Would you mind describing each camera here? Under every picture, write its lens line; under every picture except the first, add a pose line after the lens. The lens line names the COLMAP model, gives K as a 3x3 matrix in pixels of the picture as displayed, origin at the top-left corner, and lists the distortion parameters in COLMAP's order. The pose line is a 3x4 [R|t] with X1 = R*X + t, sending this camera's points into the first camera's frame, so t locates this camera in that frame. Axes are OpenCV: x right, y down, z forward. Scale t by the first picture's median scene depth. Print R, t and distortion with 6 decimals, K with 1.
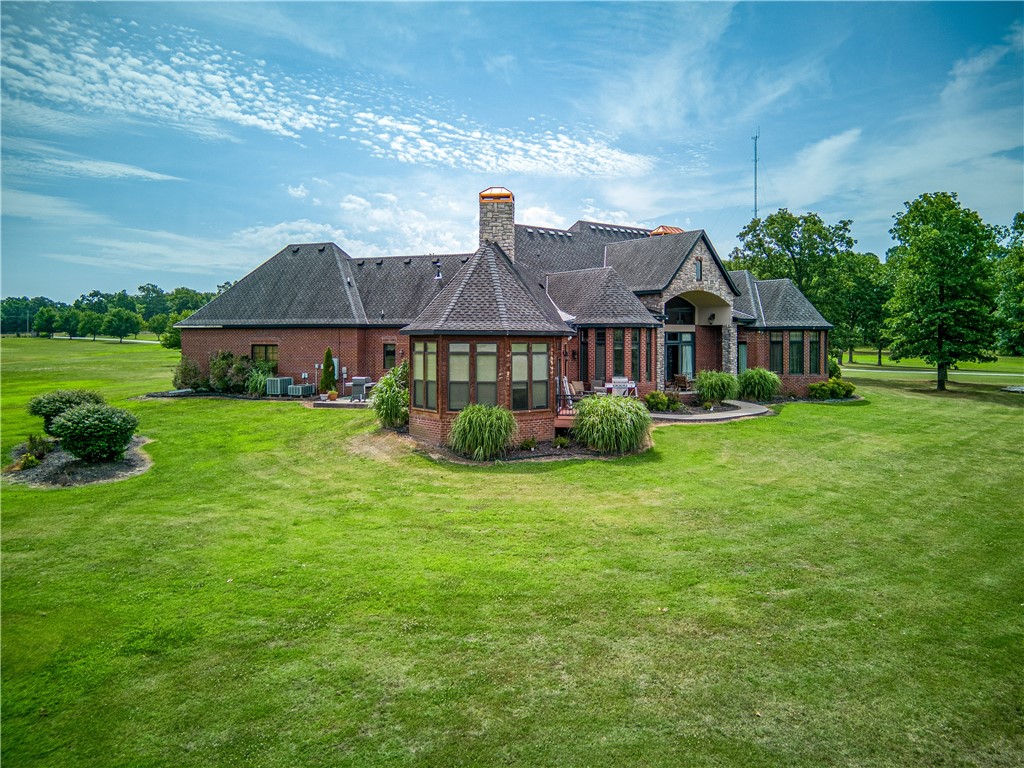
lens RADIAL K [[761.3, 0, 513.0], [0, 761.3, 351.1], [0, 0, 1]] dist [0.037019, -0.003472]
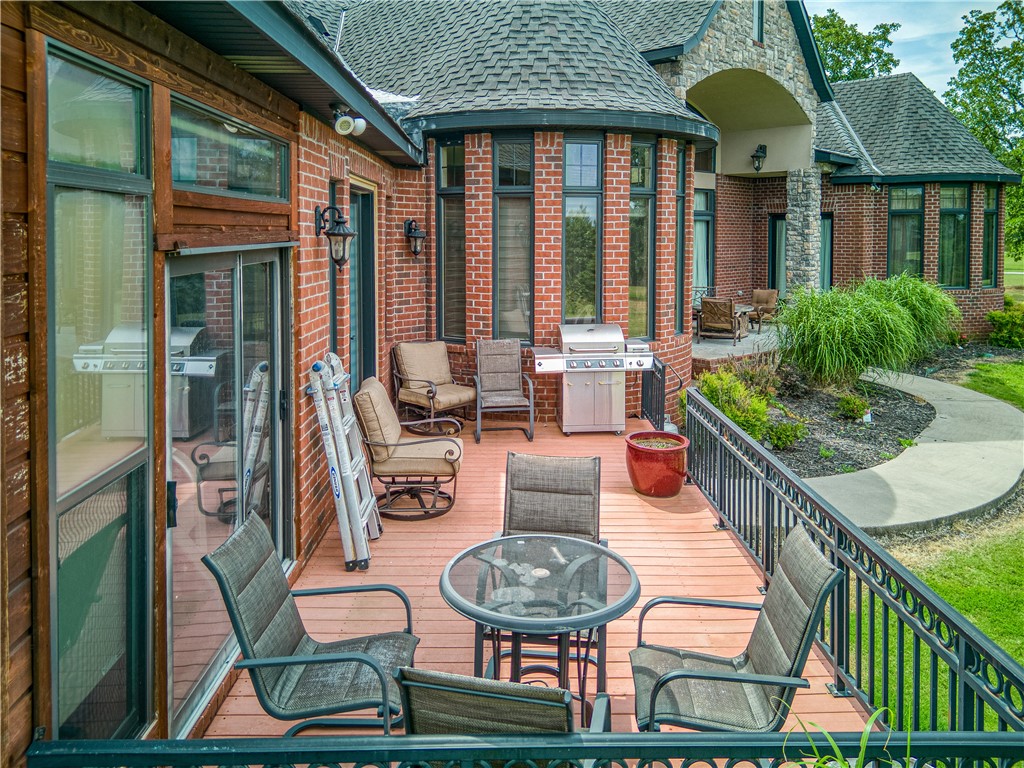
lens RADIAL K [[761.3, 0, 513.0], [0, 761.3, 351.1], [0, 0, 1]] dist [0.037019, -0.003472]
pose [[0.988803, -0.020035, 0.147874, 0.062138], [-0.000428, 0.990561, 0.137072, 0.006238], [-0.149224, -0.135601, 0.979461, 0.606998]]
